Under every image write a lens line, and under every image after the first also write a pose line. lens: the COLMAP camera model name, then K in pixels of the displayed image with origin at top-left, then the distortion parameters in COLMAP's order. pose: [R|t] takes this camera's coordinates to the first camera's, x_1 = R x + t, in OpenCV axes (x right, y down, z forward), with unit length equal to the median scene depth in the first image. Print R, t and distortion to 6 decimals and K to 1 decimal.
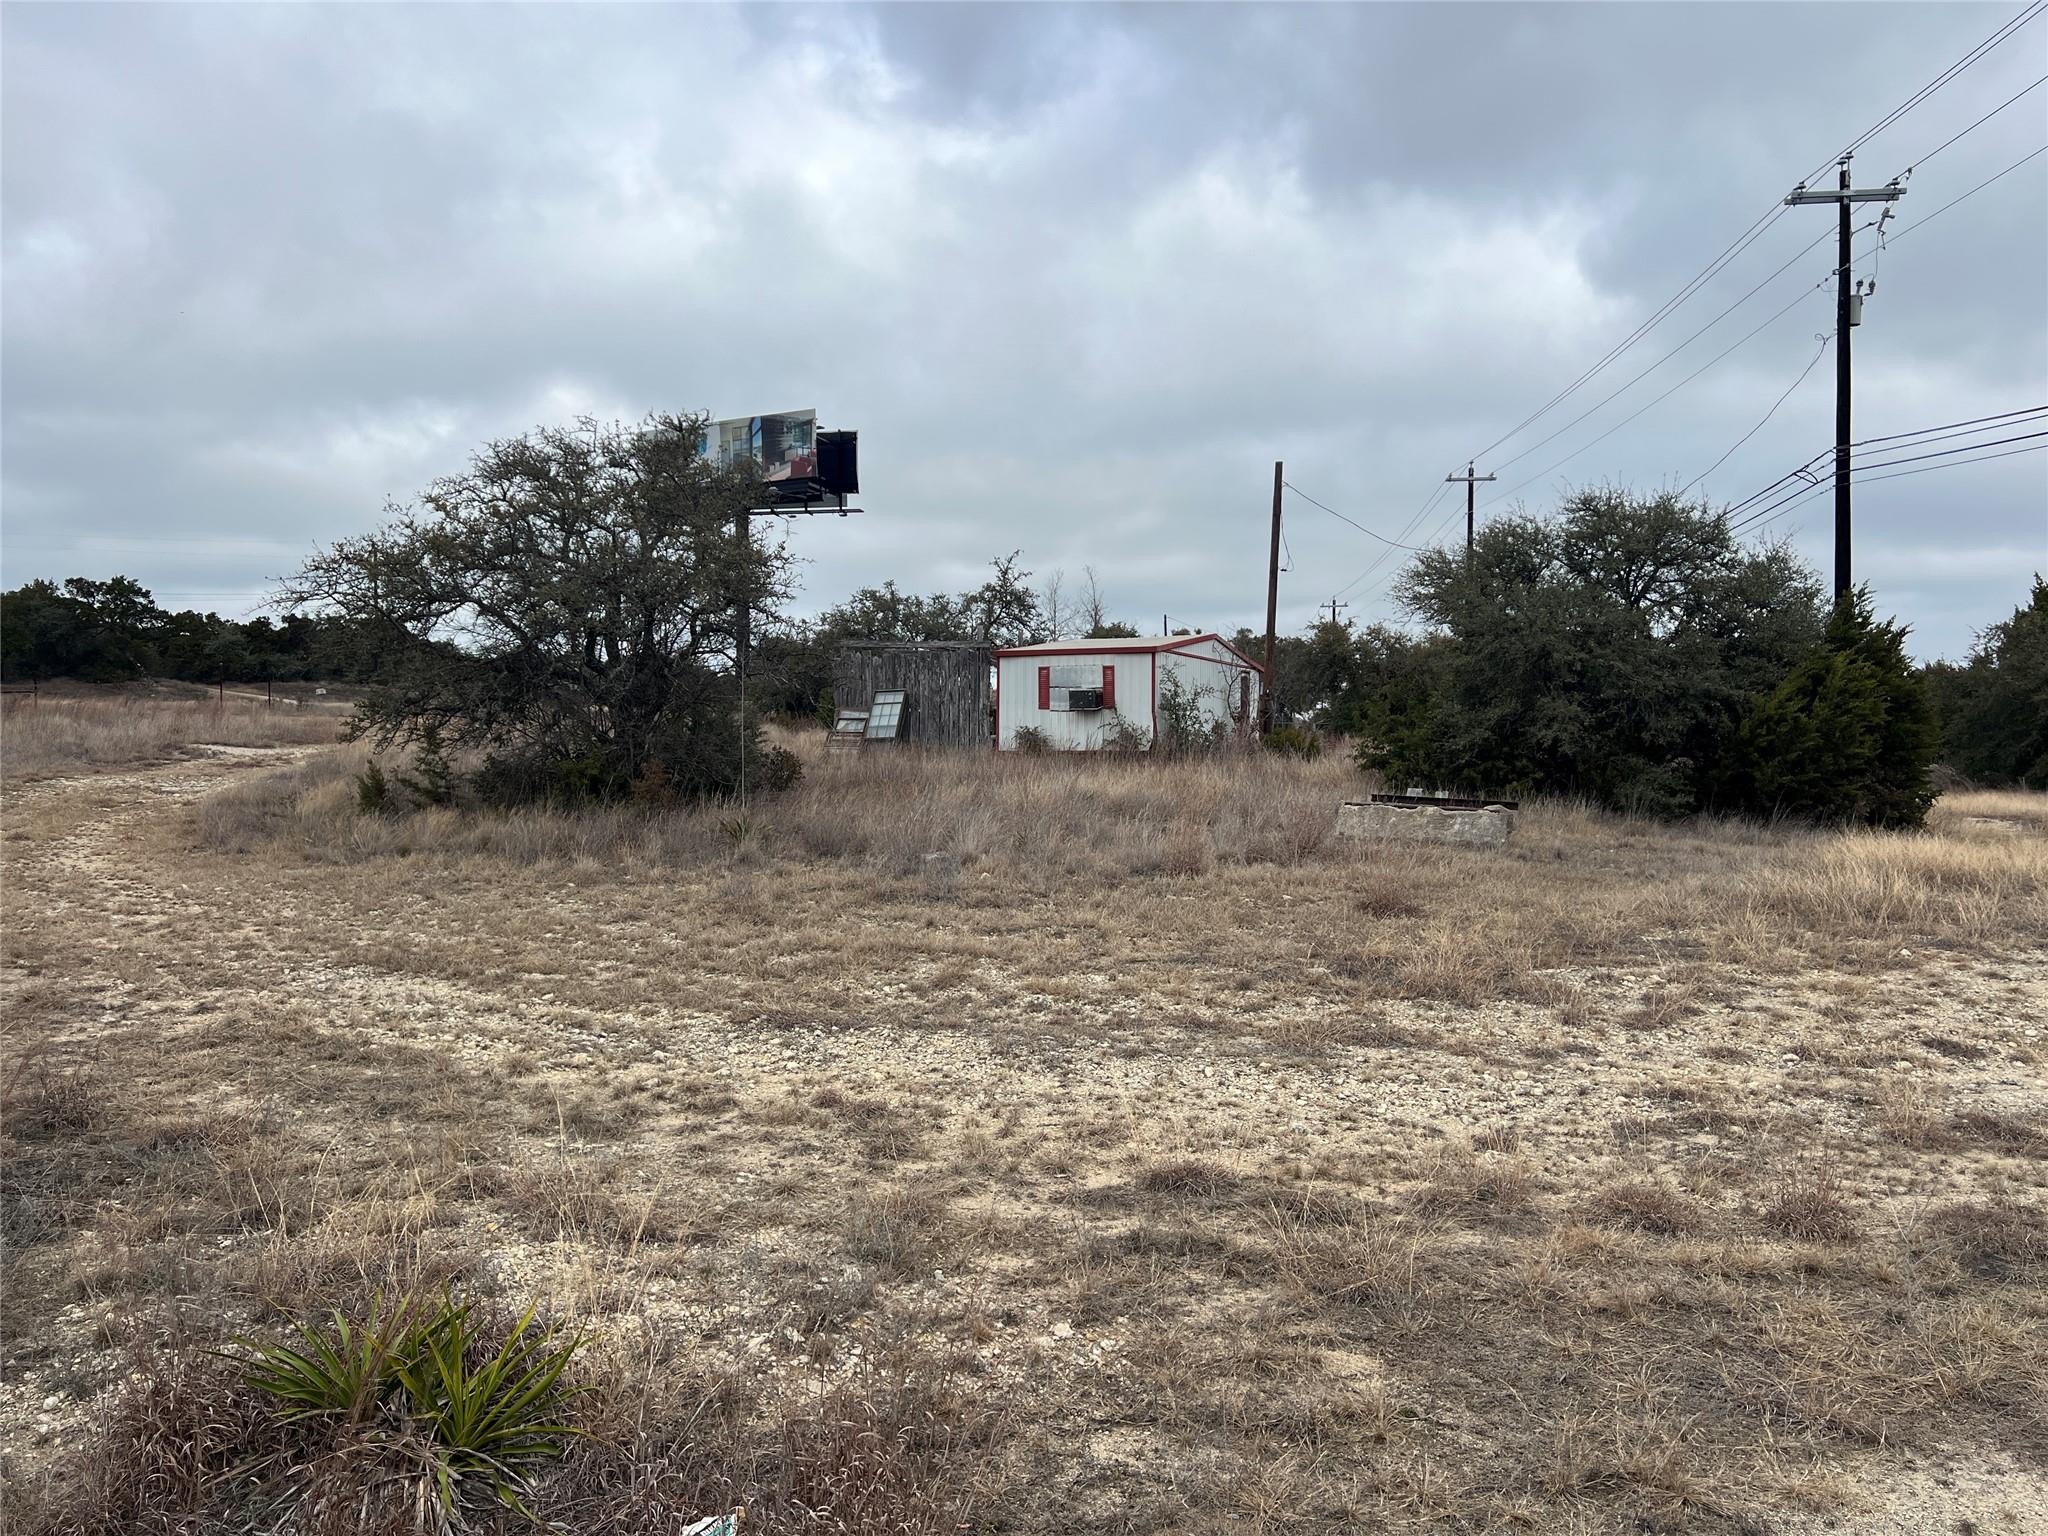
lens RADIAL K [[1588.7, 0, 1036.1], [0, 1588.7, 766.4], [0, 0, 1]] dist [-0.000529, -0.037548]
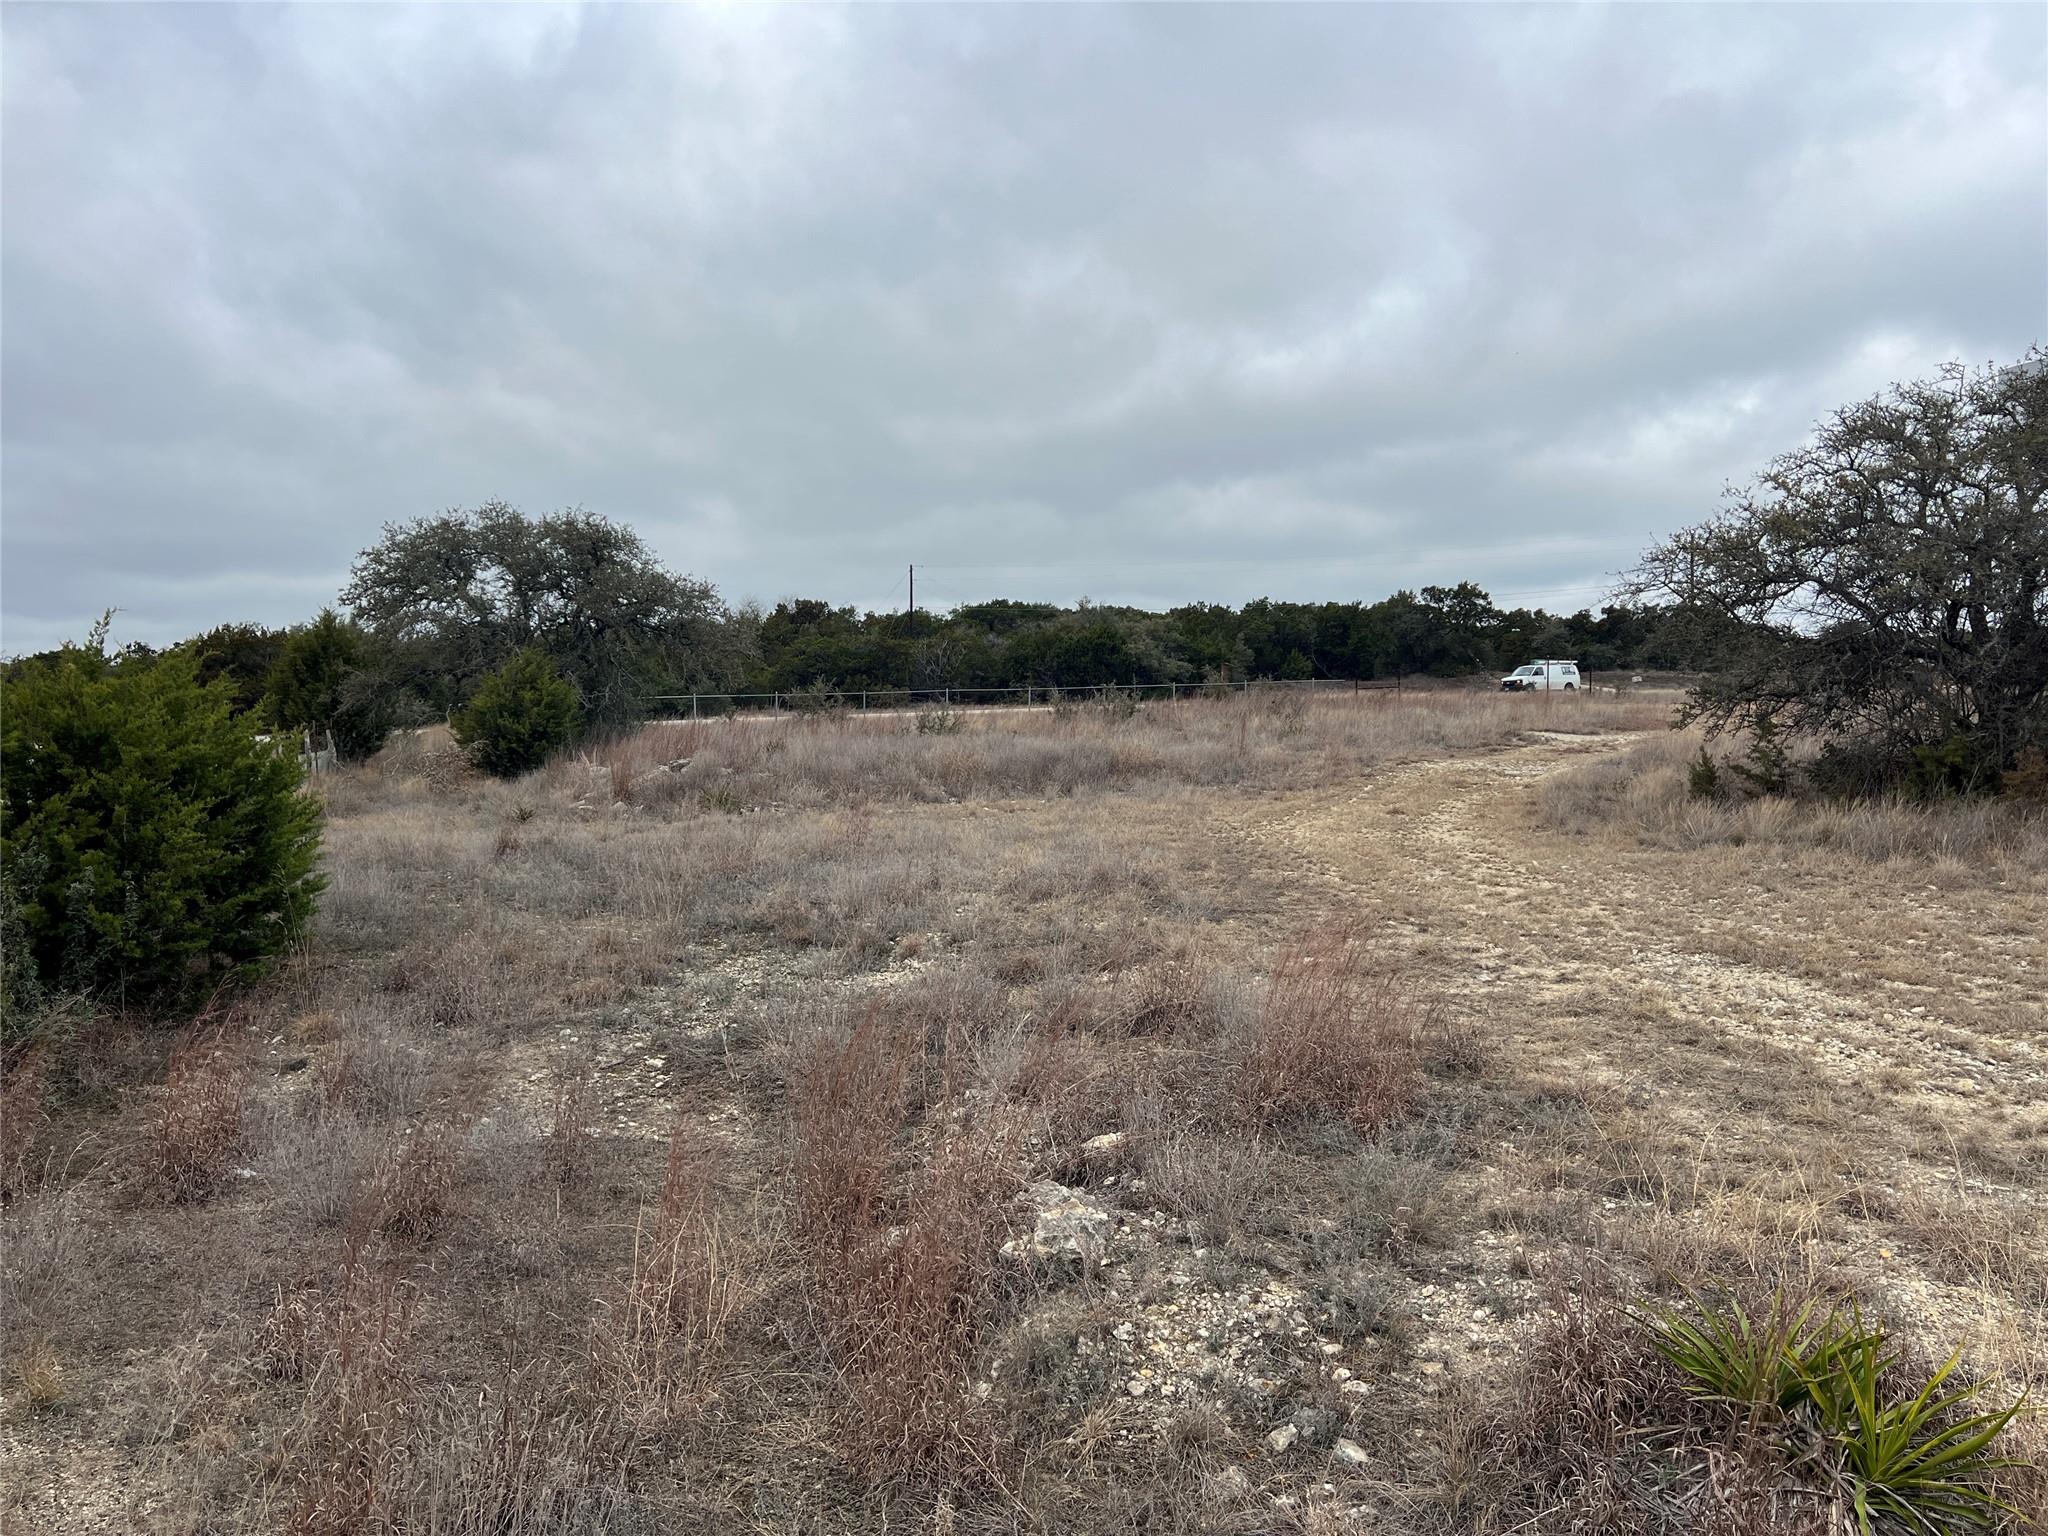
lens RADIAL K [[1588.7, 0, 1036.1], [0, 1588.7, 766.4], [0, 0, 1]] dist [-0.000529, -0.037548]
pose [[0.623012, 0.011056, -0.782134, 0.094397], [-0.008906, 0.999936, 0.007041, 0.004516], [0.782161, 0.002579, 0.623071, 0.047388]]
